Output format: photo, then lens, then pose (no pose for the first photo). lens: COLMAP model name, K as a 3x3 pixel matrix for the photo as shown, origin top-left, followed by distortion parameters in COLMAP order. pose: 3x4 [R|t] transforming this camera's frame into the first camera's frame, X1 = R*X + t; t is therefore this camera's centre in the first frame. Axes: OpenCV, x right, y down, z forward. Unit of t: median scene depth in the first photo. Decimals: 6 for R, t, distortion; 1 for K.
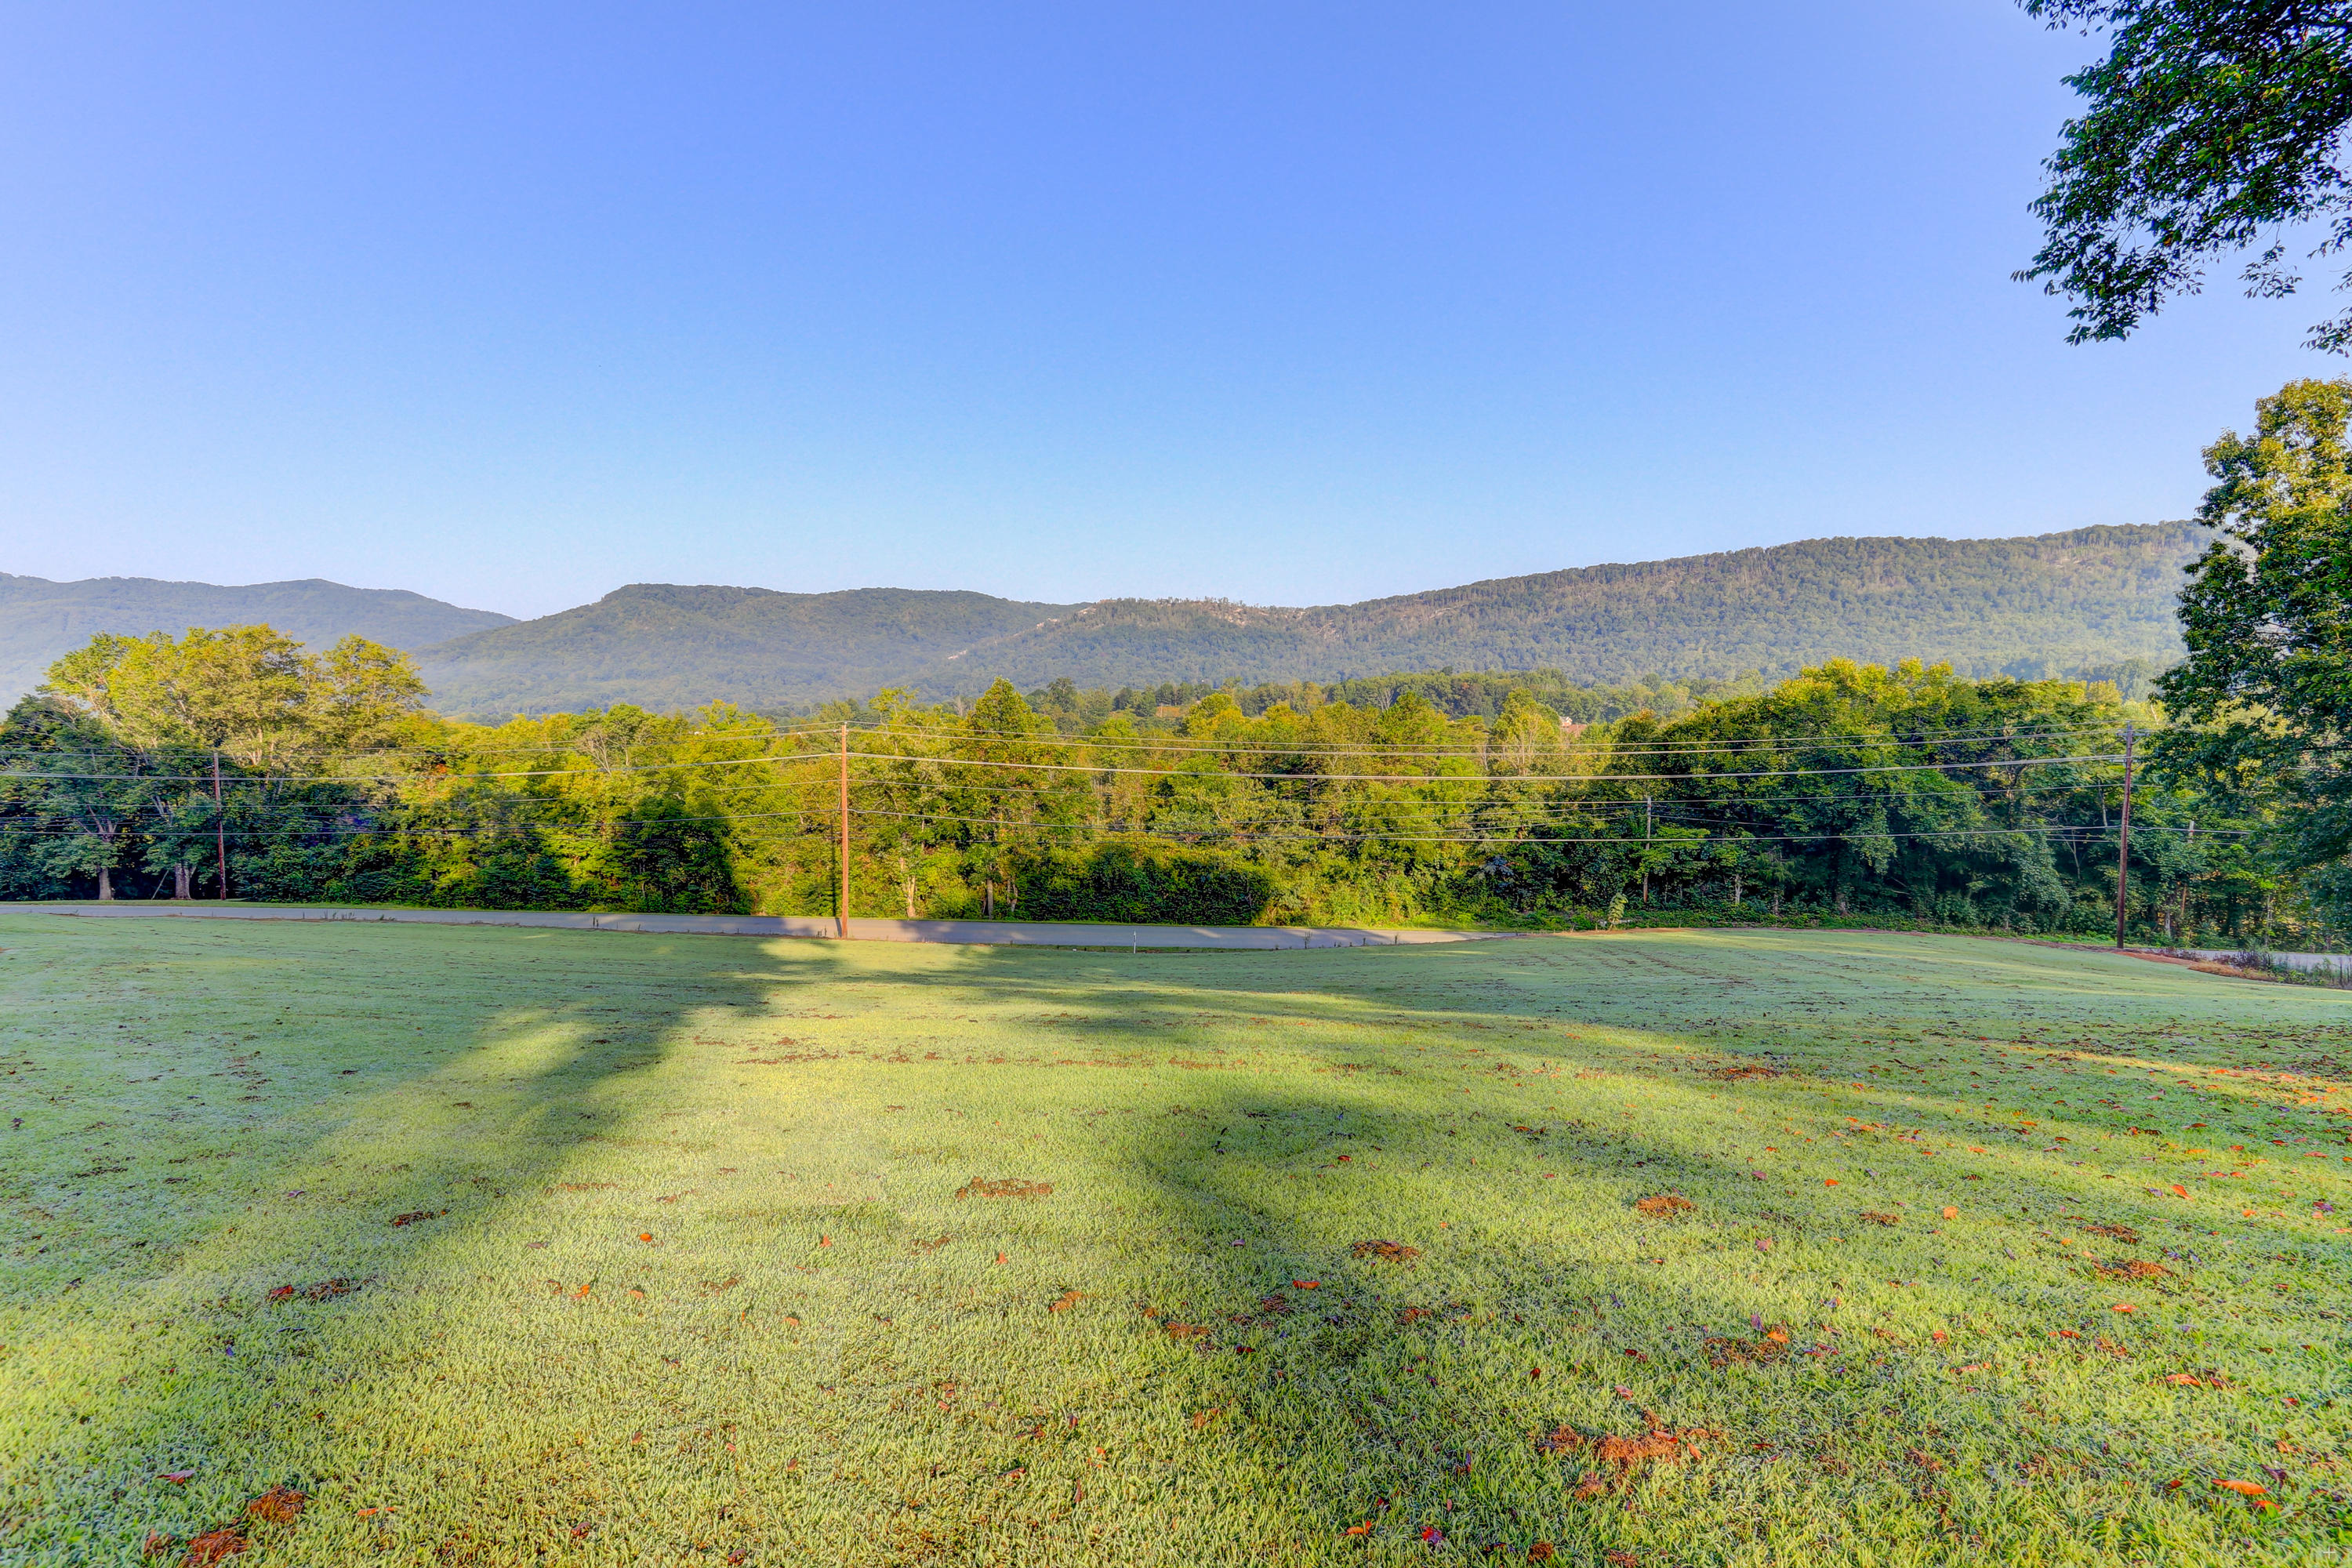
lens RADIAL K [[1260.2, 0, 1176.0], [0, 1260.2, 784.0], [0, 0, 1]] dist [0.020607, 0.001647]
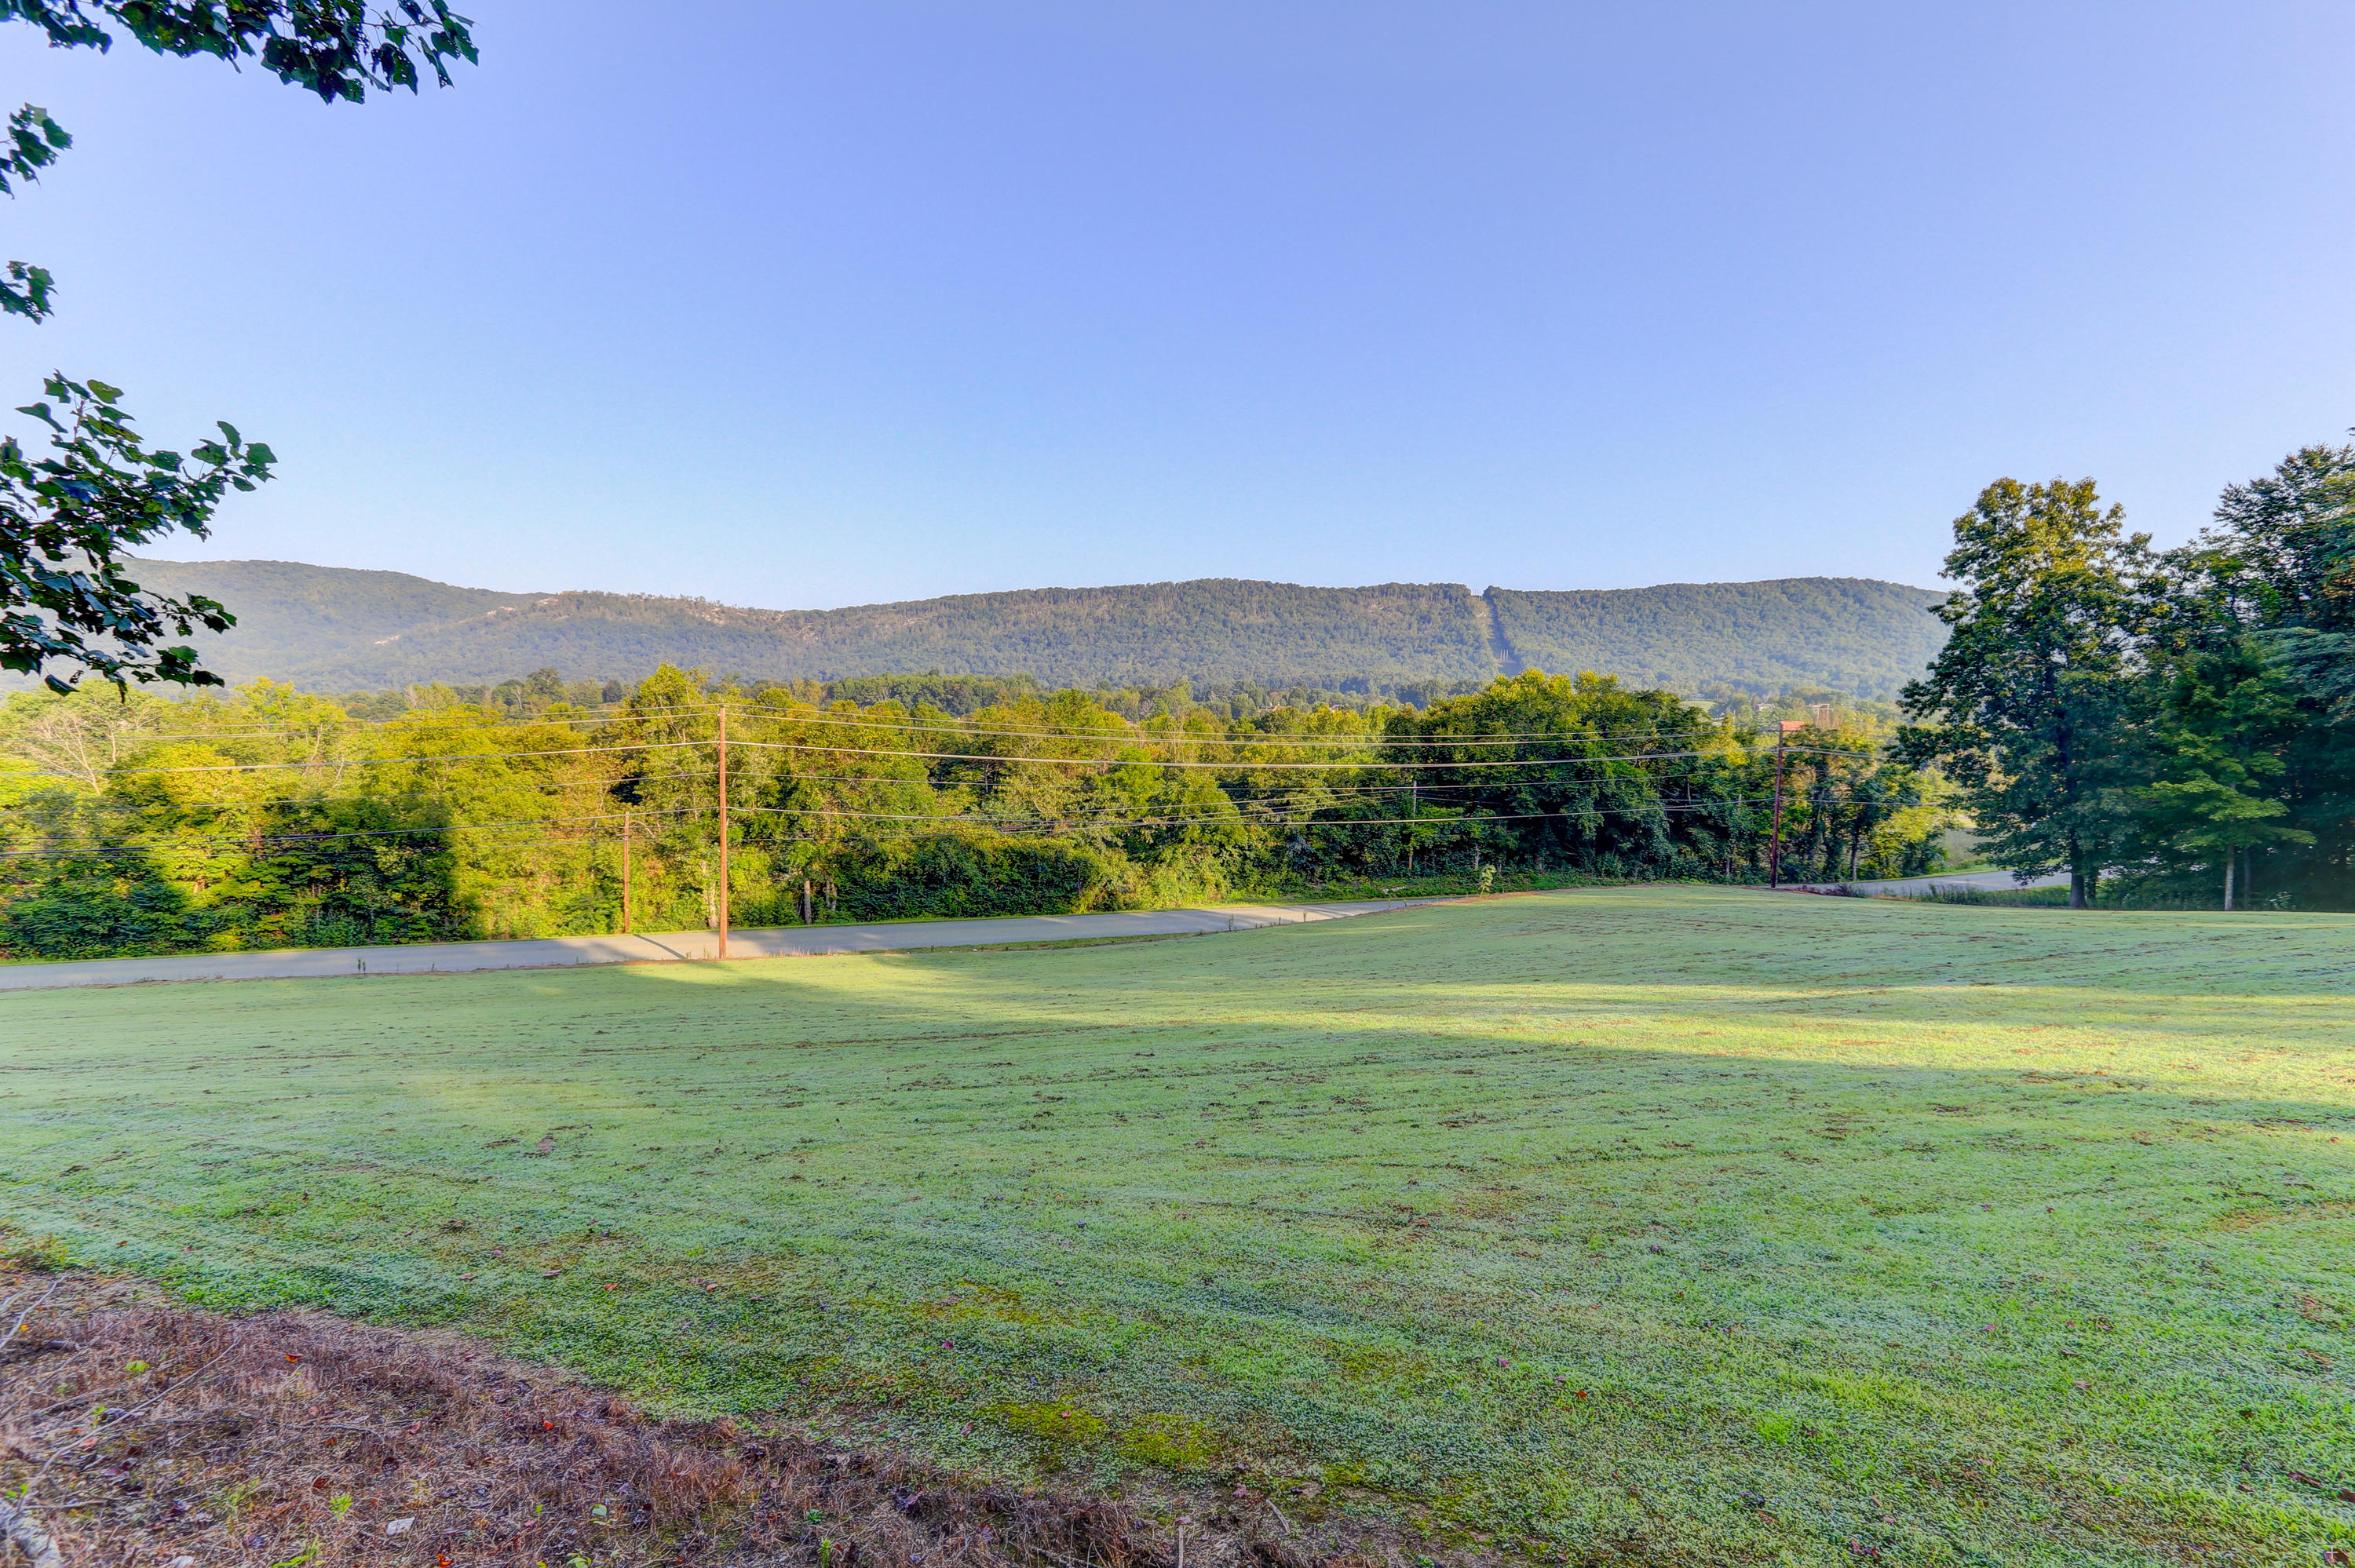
lens RADIAL K [[1110.9, 0, 1177.5], [0, 1110.9, 784.0], [0, 0, 1]] dist [0.022437, 0.000812]
pose [[0.904731, -0.013798, 0.425760, -0.245481], [0.009850, 0.999886, 0.011473, -0.001624], [-0.425870, -0.006186, 0.904763, 0.139908]]
